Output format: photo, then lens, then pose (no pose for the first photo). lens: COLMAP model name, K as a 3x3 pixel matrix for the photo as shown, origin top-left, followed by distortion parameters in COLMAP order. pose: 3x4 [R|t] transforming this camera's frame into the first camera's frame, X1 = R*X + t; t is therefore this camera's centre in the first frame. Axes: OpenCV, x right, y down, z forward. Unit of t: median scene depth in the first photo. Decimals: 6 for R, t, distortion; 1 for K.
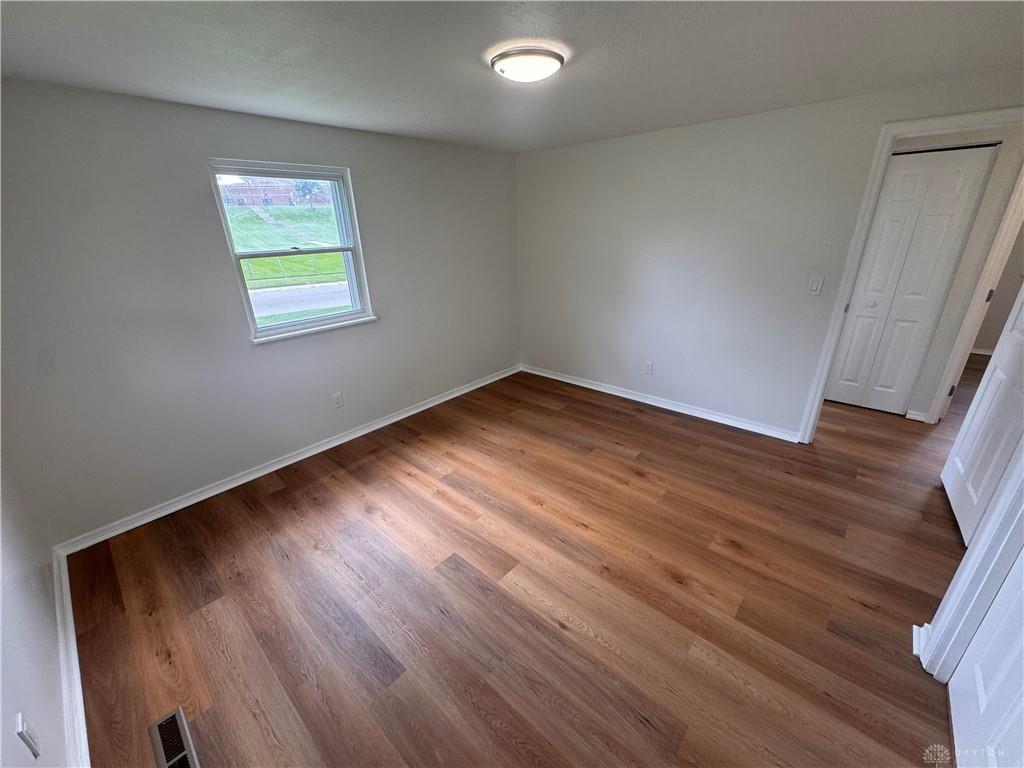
lens RADIAL K [[408.3, 0, 512.0], [0, 408.3, 384.0], [0, 0, 1]] dist [-0.003070, -0.000785]
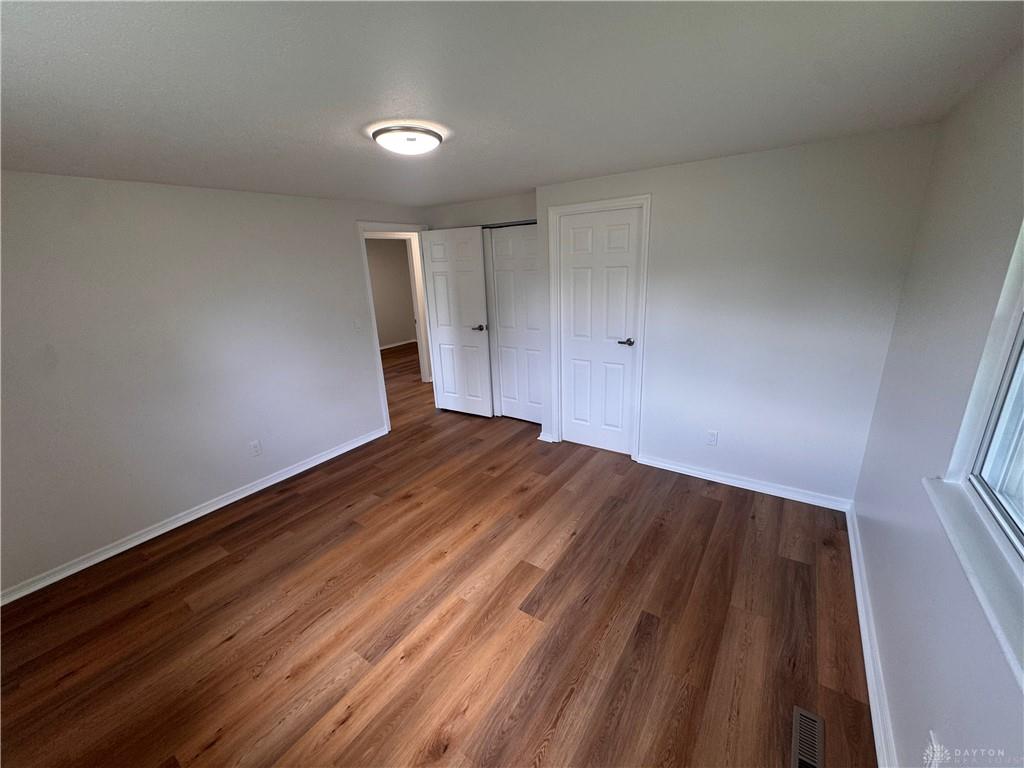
lens RADIAL K [[408.3, 0, 512.0], [0, 408.3, 384.0], [0, 0, 1]] dist [-0.003070, -0.000785]
pose [[-0.122716, -0.255494, 0.958991, -0.801994], [0.407084, 0.868305, 0.283425, -0.277928], [-0.905110, 0.425170, -0.002547, 0.690794]]
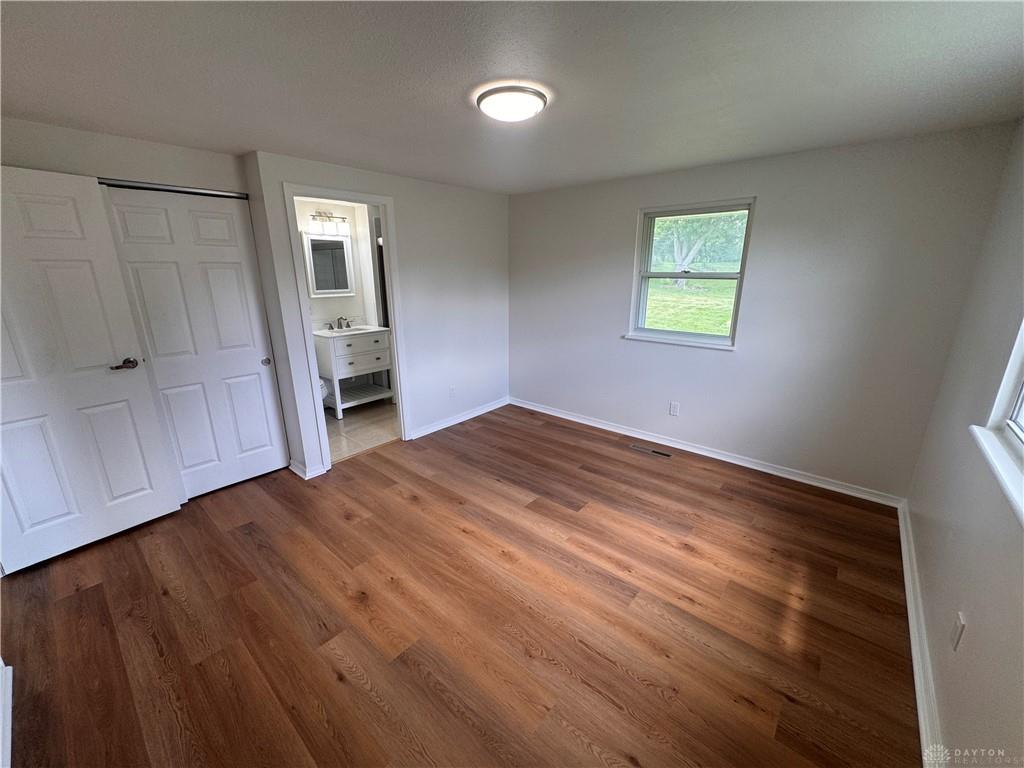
lens RADIAL K [[408.3, 0, 512.0], [0, 408.3, 384.0], [0, 0, 1]] dist [-0.003070, -0.000785]
pose [[-0.999247, 0.036851, -0.012116, 0.051087], [0.021912, 0.793932, 0.607611, -0.569093], [0.032010, 0.606888, -0.794142, 1.520490]]
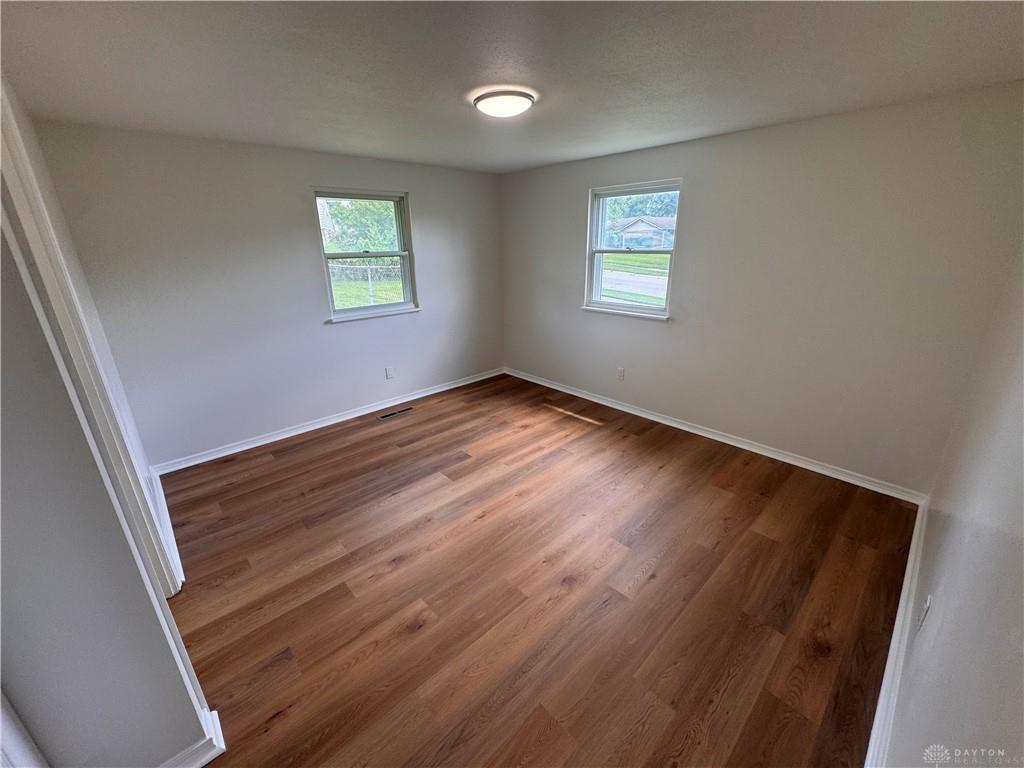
lens RADIAL K [[408.3, 0, 512.0], [0, 408.3, 384.0], [0, 0, 1]] dist [-0.003070, -0.000785]
pose [[-0.085704, 0.355043, -0.930913, 0.975888], [-0.348989, 0.864458, 0.361827, -0.341109], [0.933200, 0.355888, 0.049819, 0.842878]]
